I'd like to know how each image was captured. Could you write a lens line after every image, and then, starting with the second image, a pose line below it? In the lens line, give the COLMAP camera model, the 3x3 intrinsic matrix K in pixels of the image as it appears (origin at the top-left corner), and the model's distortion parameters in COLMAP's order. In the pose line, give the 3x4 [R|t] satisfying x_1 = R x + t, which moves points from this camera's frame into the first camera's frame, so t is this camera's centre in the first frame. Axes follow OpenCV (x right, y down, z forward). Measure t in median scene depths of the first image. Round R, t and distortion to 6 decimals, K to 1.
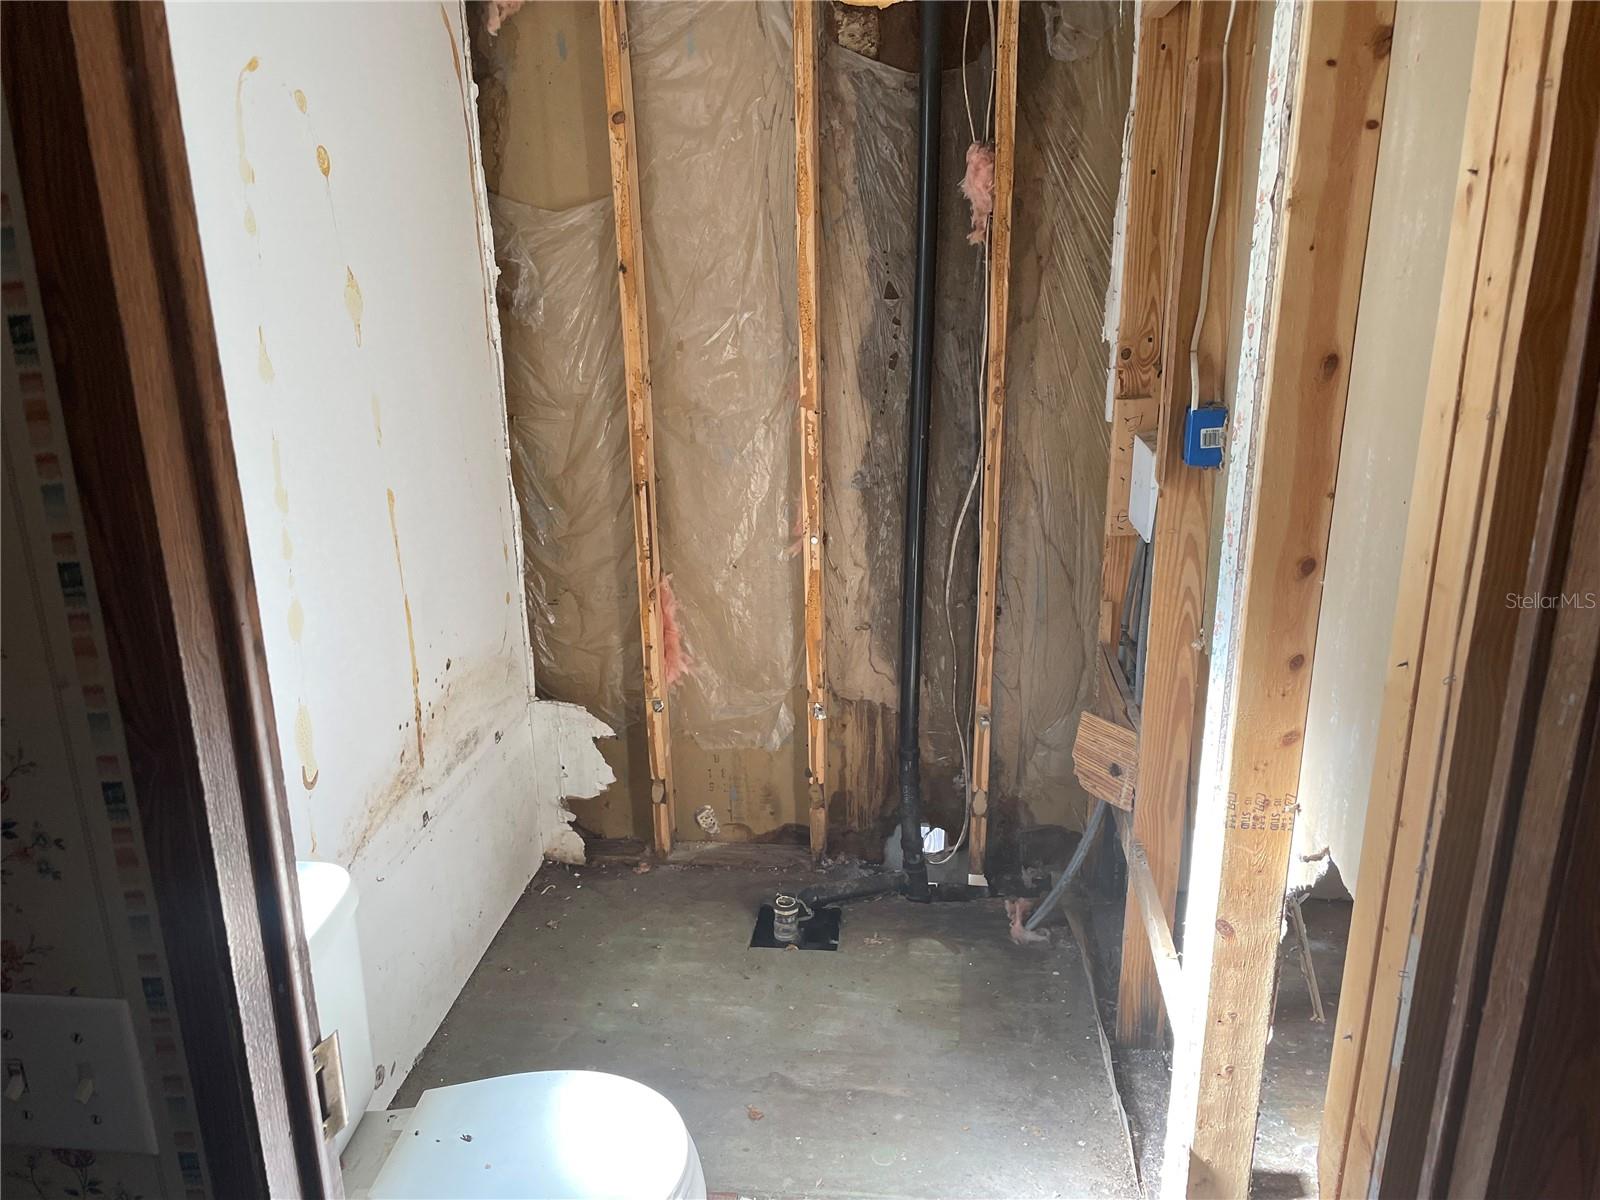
lens RADIAL K [[1277.7, 0, 810.6], [0, 1277.7, 625.5], [0, 0, 1]] dist [0.155803, -0.299618]
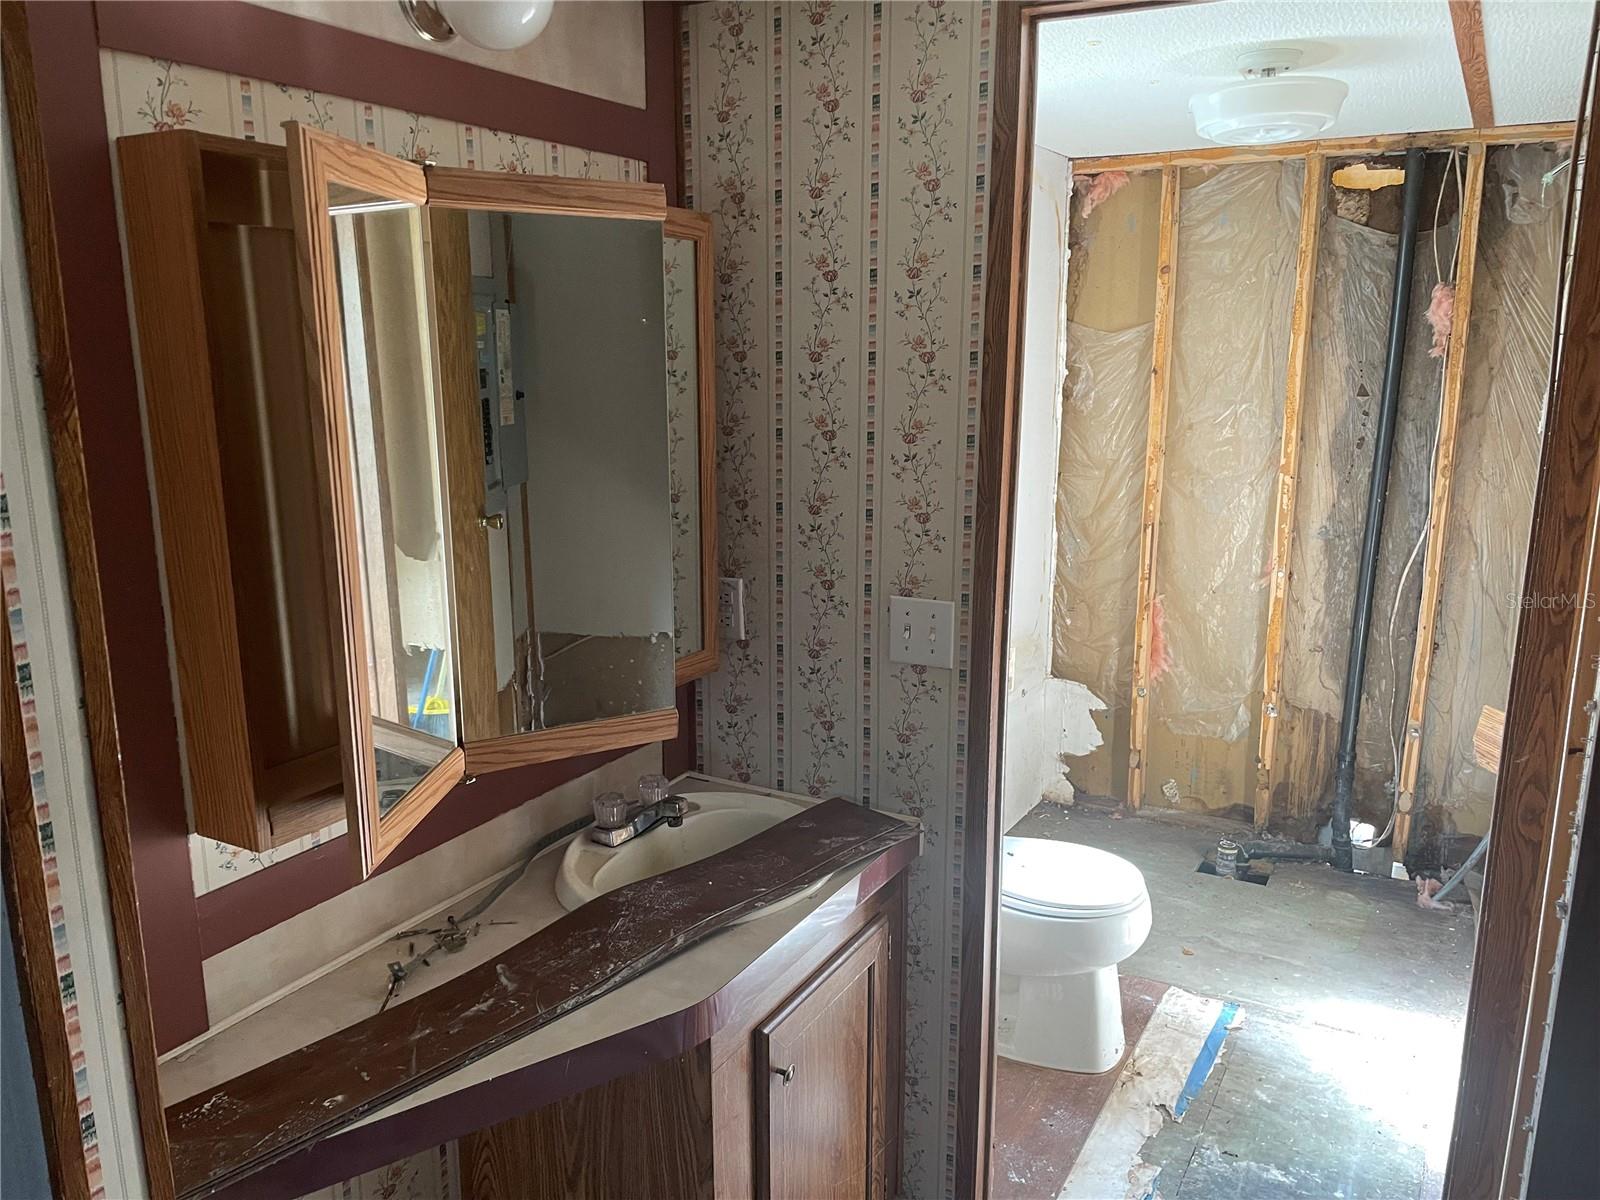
lens RADIAL K [[1211.8, 0, 809.3], [0, 1211.8, 605.1], [0, 0, 1]] dist [0.081687, -0.099525]
pose [[0.920323, 0.096477, -0.379074, 0.036296], [-0.133845, 0.988278, -0.073427, 0.118883], [0.367546, 0.118314, 0.922449, -0.322955]]
